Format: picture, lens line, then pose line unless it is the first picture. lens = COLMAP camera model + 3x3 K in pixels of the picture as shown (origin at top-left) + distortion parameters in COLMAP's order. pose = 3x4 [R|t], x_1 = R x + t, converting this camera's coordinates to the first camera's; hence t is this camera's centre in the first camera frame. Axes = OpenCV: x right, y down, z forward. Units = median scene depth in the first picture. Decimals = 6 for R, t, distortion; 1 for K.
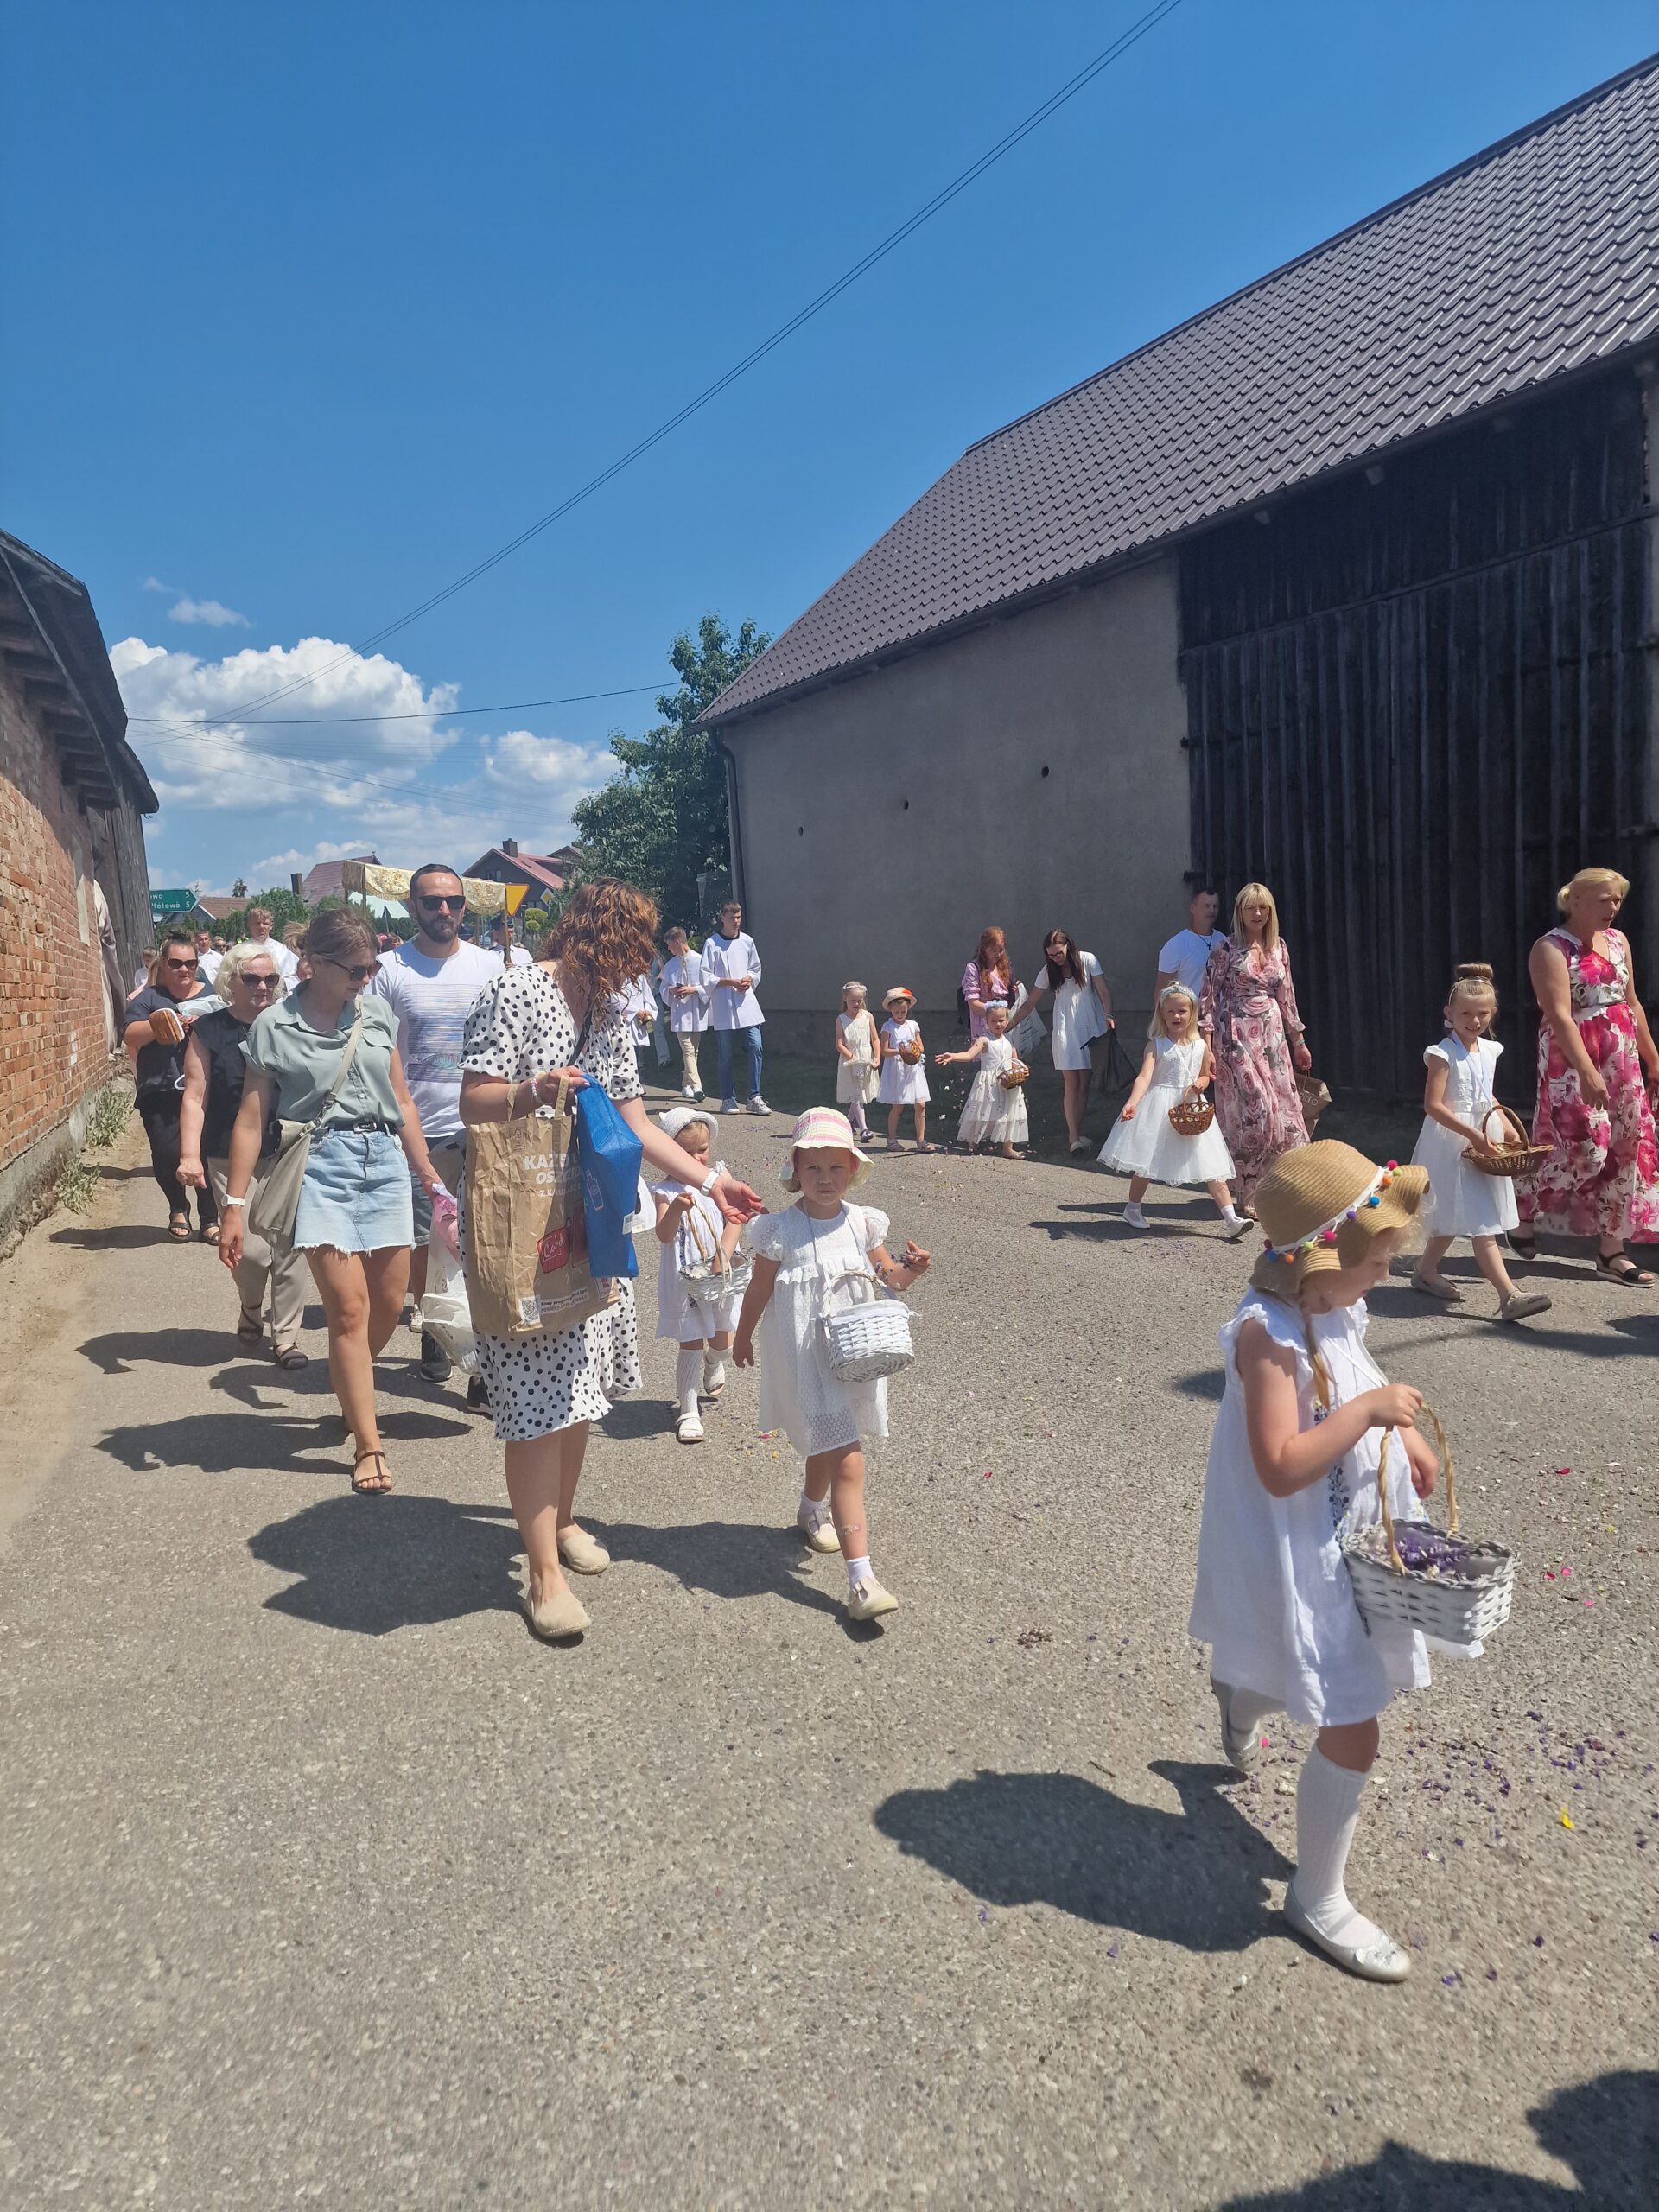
lens RADIAL K [[1463.7, 0, 800.9], [0, 1463.7, 1107.9], [0, 0, 1]] dist [0.059665, -0.049356]
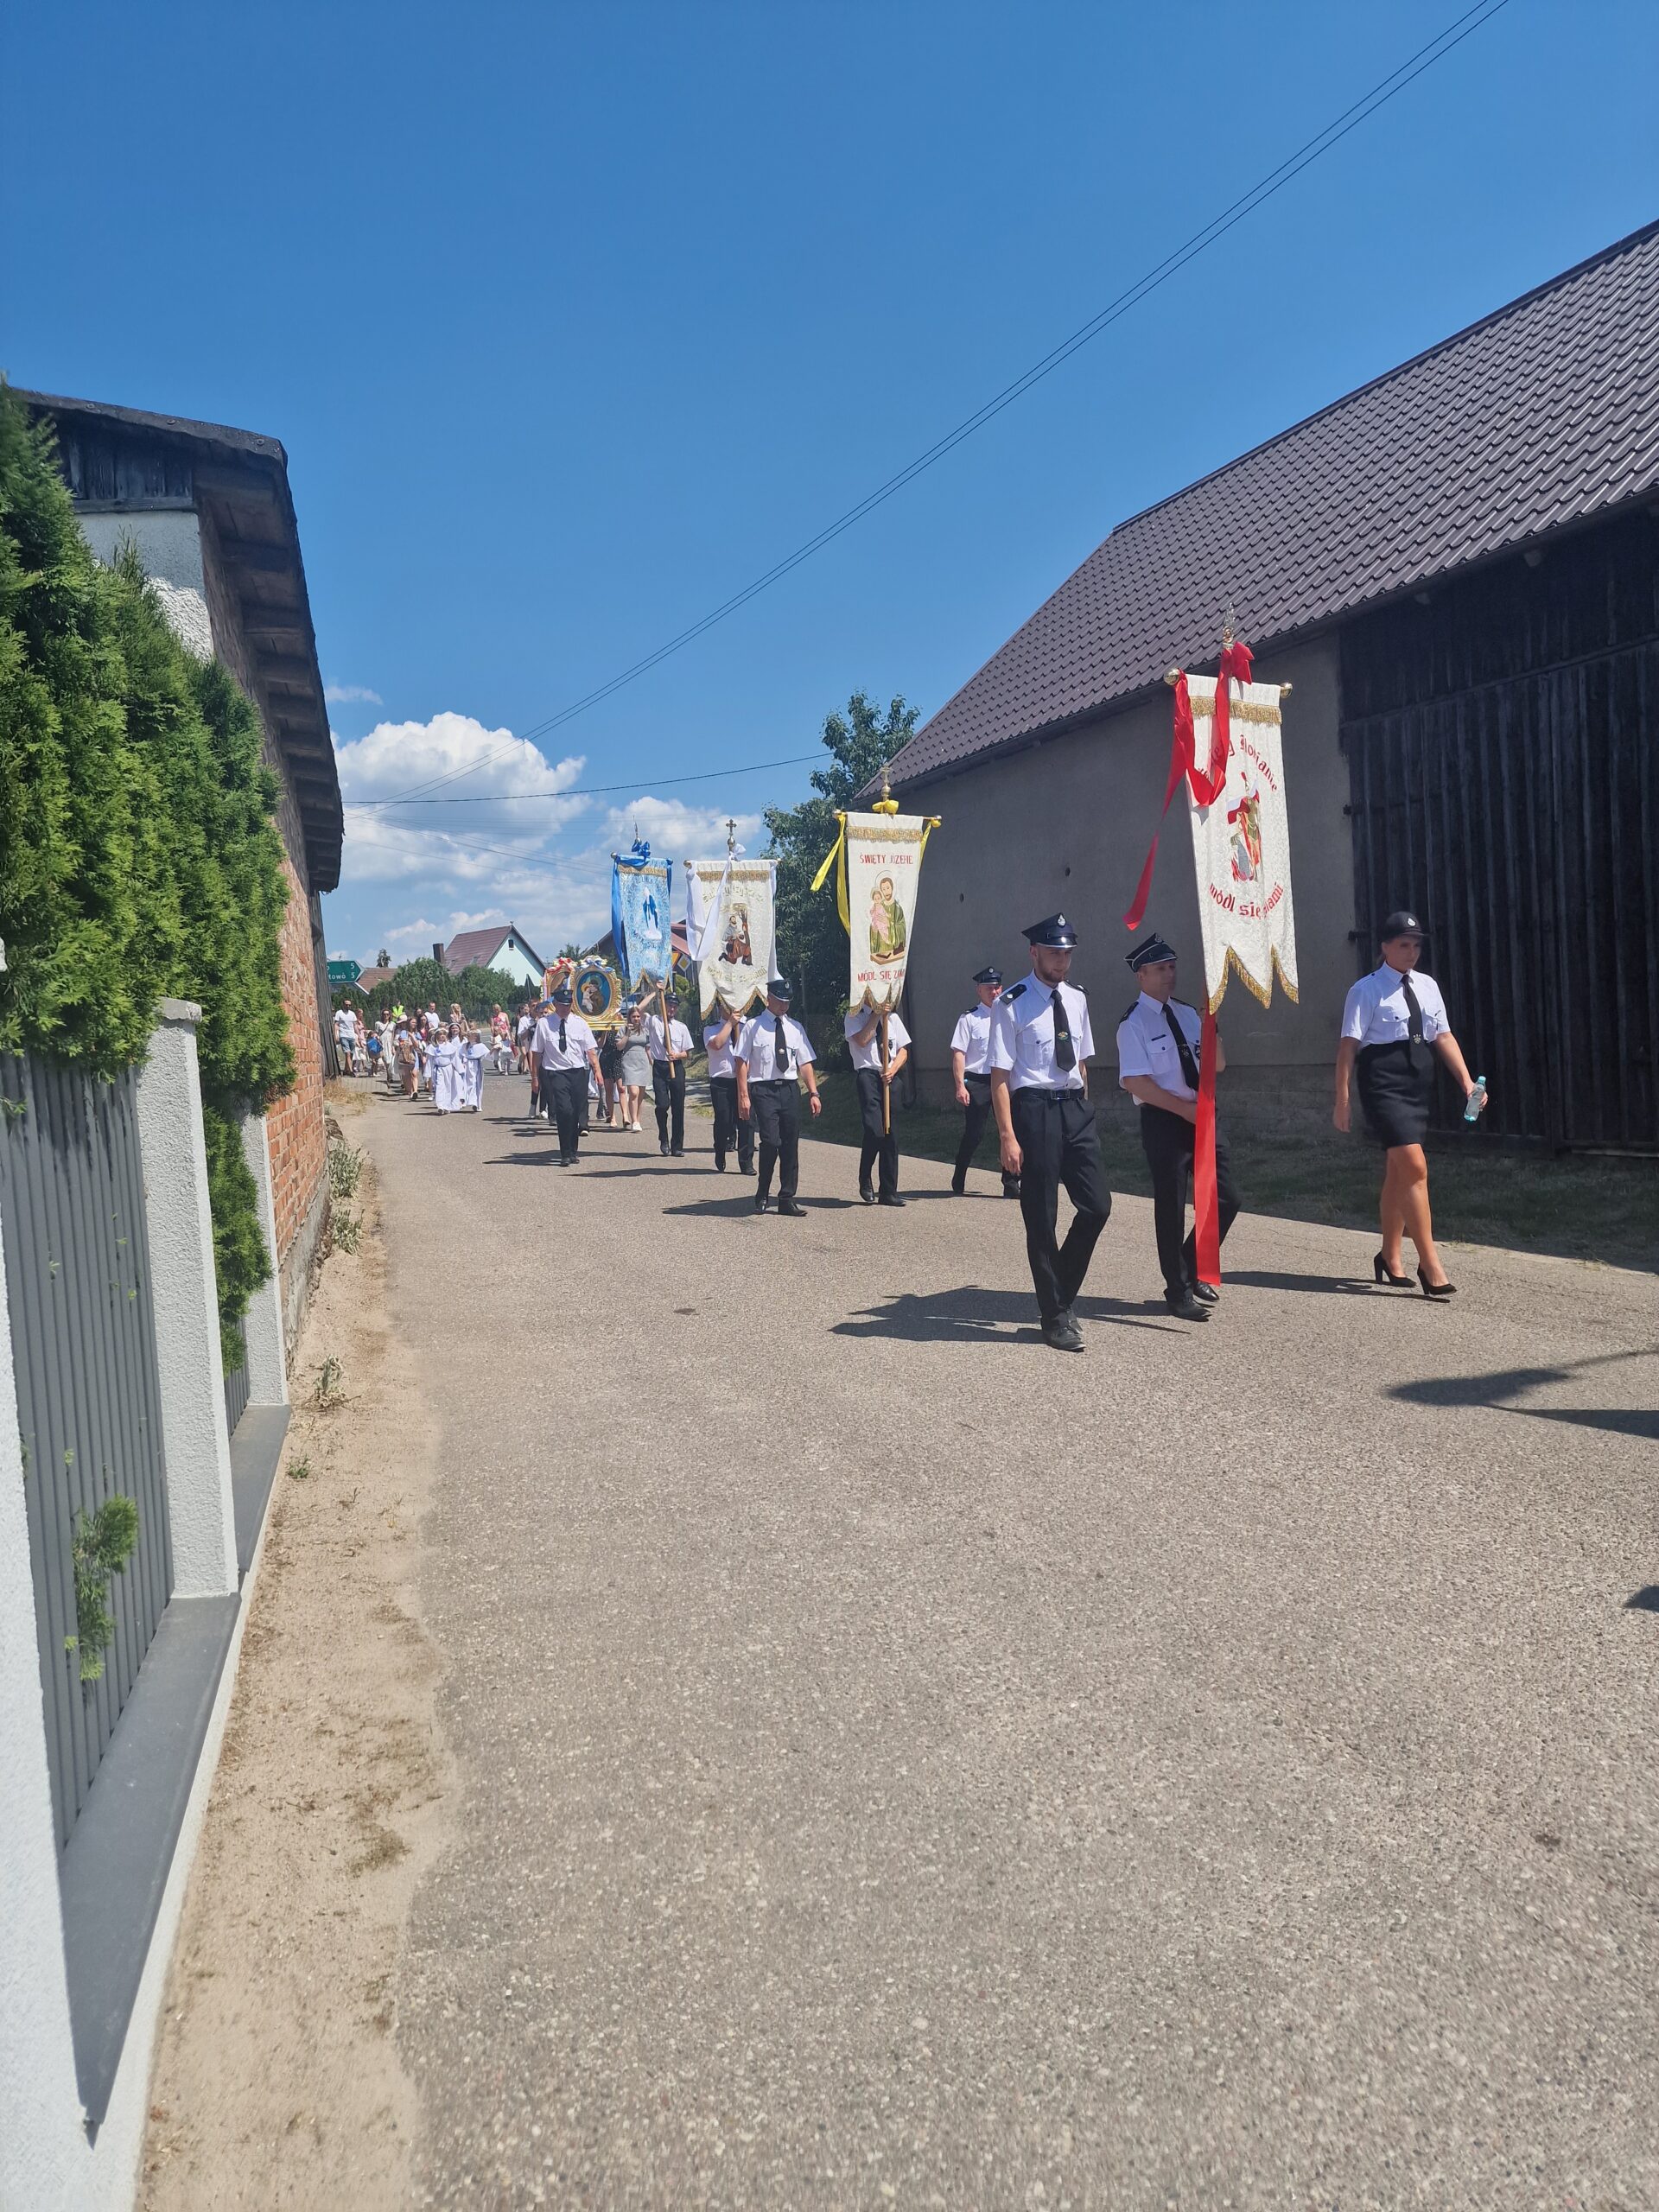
lens RADIAL K [[1470.5, 0, 820.1], [0, 1470.5, 1130.3], [0, 0, 1]] dist [0.063892, -0.056312]
pose [[0.997860, -0.007345, -0.064980, -0.153982], [0.005605, 0.999622, -0.026919, 0.024434], [0.065153, 0.026497, 0.997523, -0.245108]]
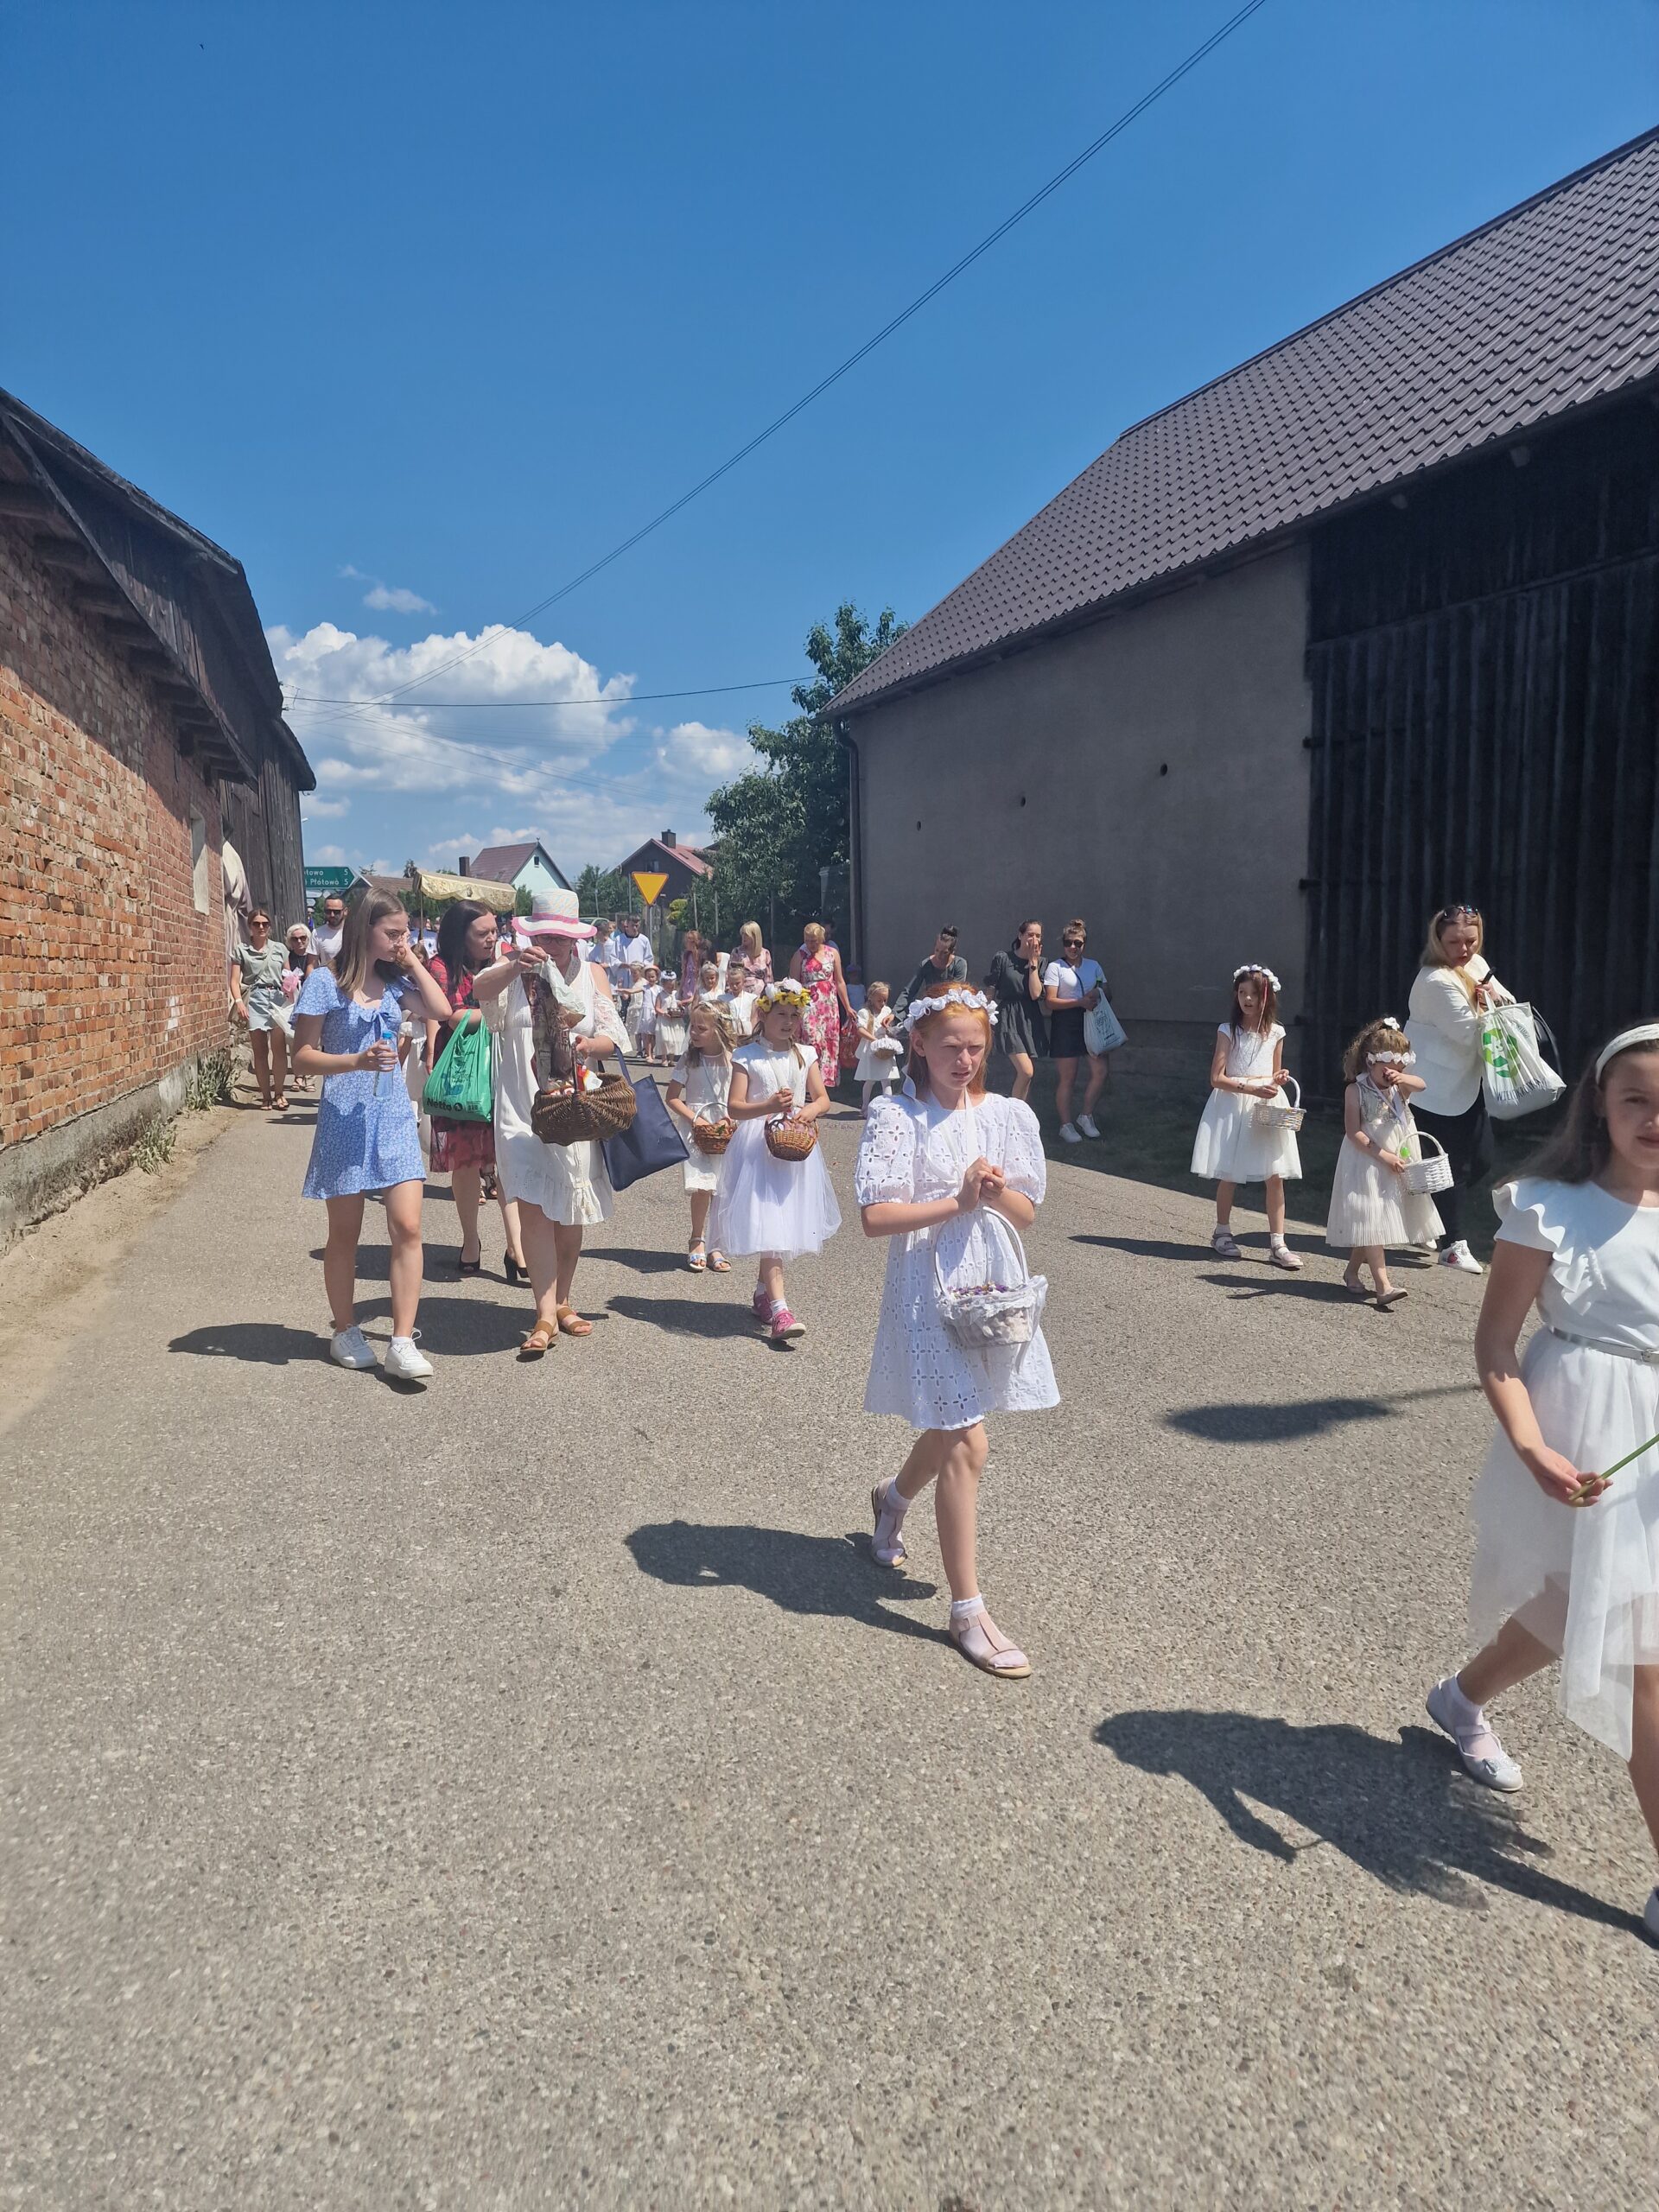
lens RADIAL K [[1464.7, 0, 823.2], [0, 1464.7, 1135.8], [0, 0, 1]] dist [0.057349, -0.046949]
pose [[0.994533, 0.052041, -0.090536, 0.162705], [-0.050336, 0.998511, 0.021013, 0.000603], [0.091495, -0.016341, 0.995671, 0.073272]]
